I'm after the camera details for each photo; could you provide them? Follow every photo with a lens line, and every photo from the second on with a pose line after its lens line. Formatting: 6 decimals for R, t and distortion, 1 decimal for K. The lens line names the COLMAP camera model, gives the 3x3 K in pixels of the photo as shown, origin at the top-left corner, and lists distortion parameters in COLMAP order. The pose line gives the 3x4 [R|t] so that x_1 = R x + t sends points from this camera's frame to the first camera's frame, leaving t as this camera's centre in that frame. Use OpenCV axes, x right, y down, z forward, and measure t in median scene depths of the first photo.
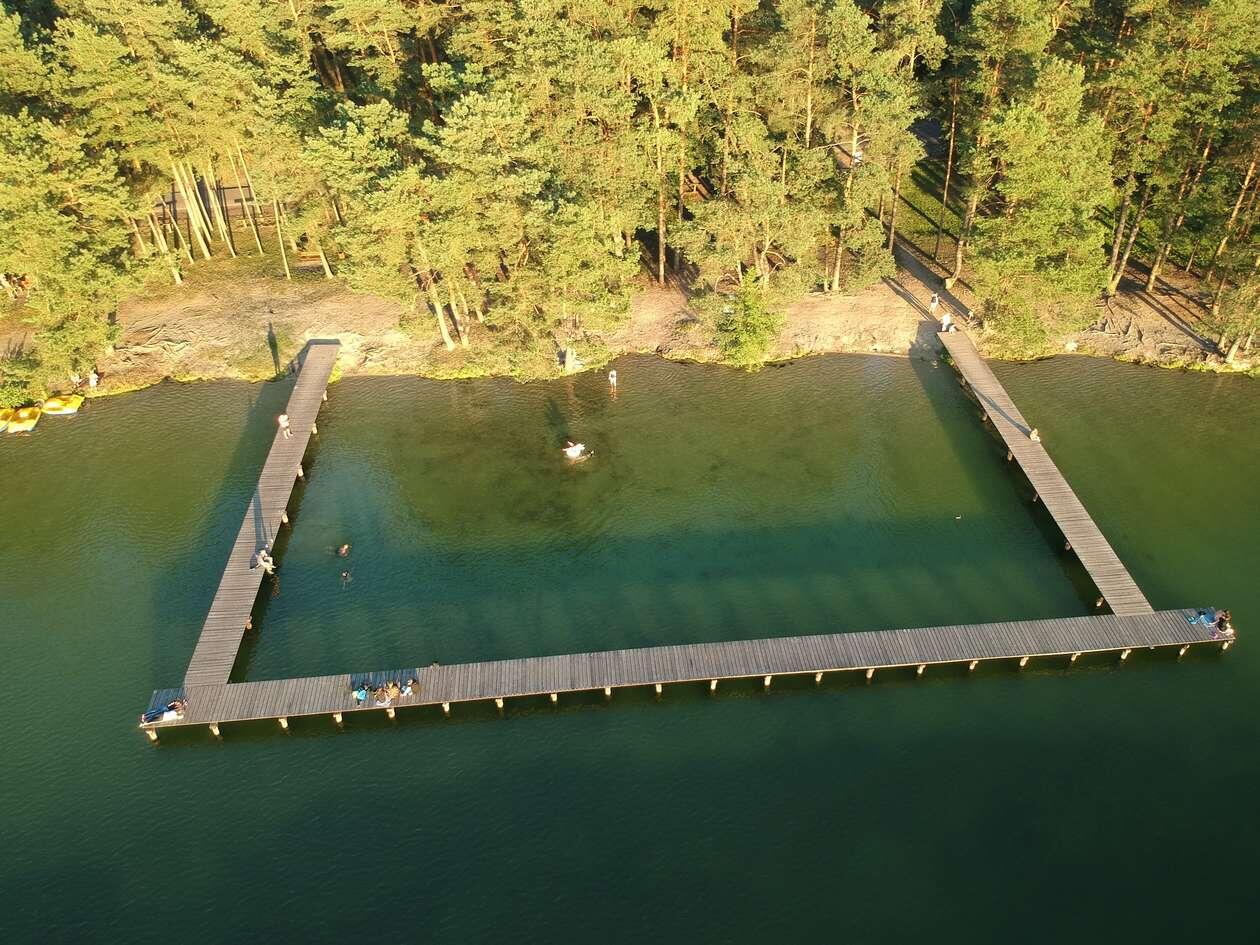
lens RADIAL K [[933.3, 0, 646.2], [0, 933.3, 473.4], [0, 0, 1]] dist [0.095761, -0.158686]
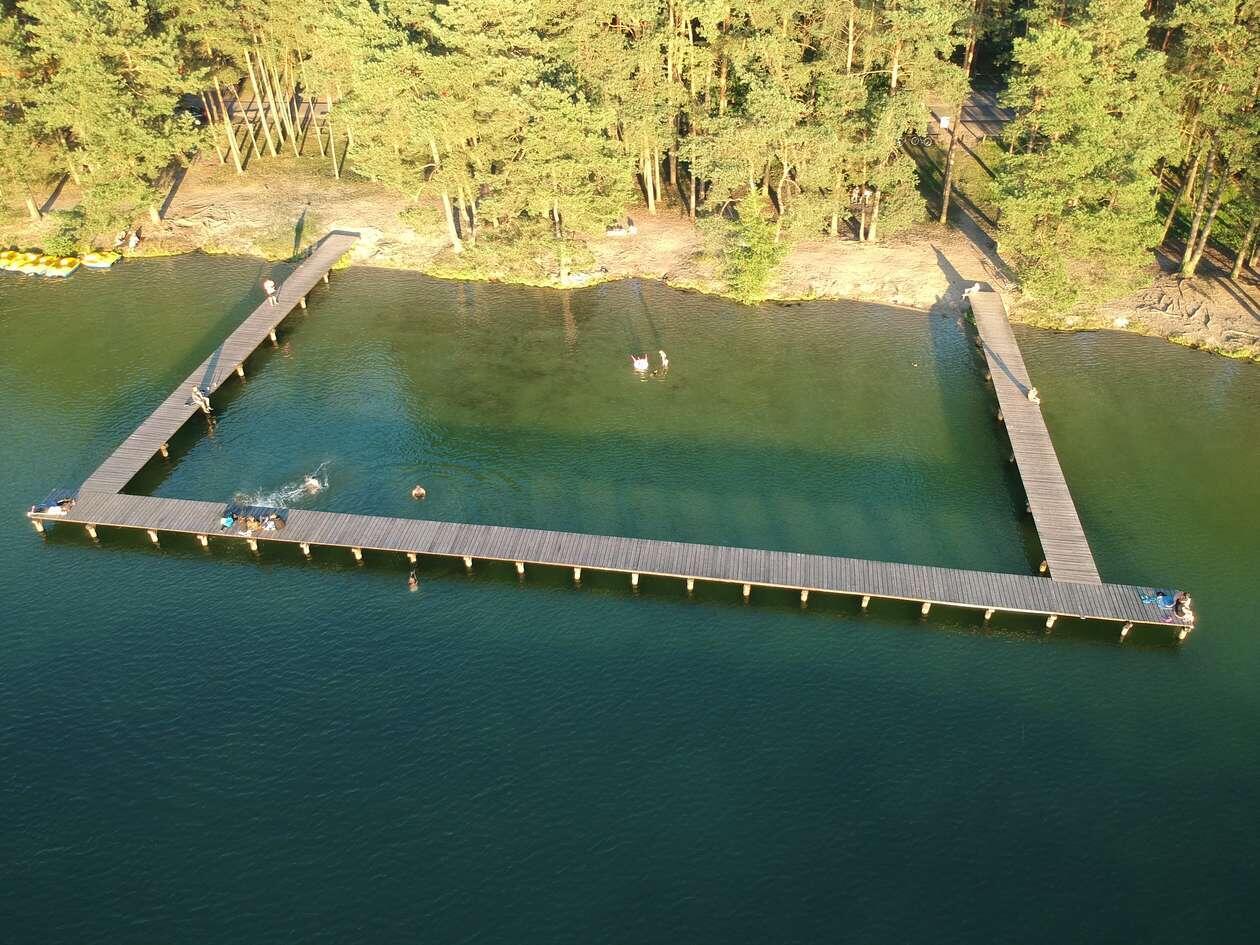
lens RADIAL K [[933.3, 0, 646.2], [0, 933.3, 473.4], [0, 0, 1]] dist [0.095761, -0.158686]
pose [[0.973898, 0.142944, -0.176322, 0.203783], [-0.148755, 0.988669, -0.020121, 0.094715], [0.171448, 0.045825, 0.984127, 0.061442]]
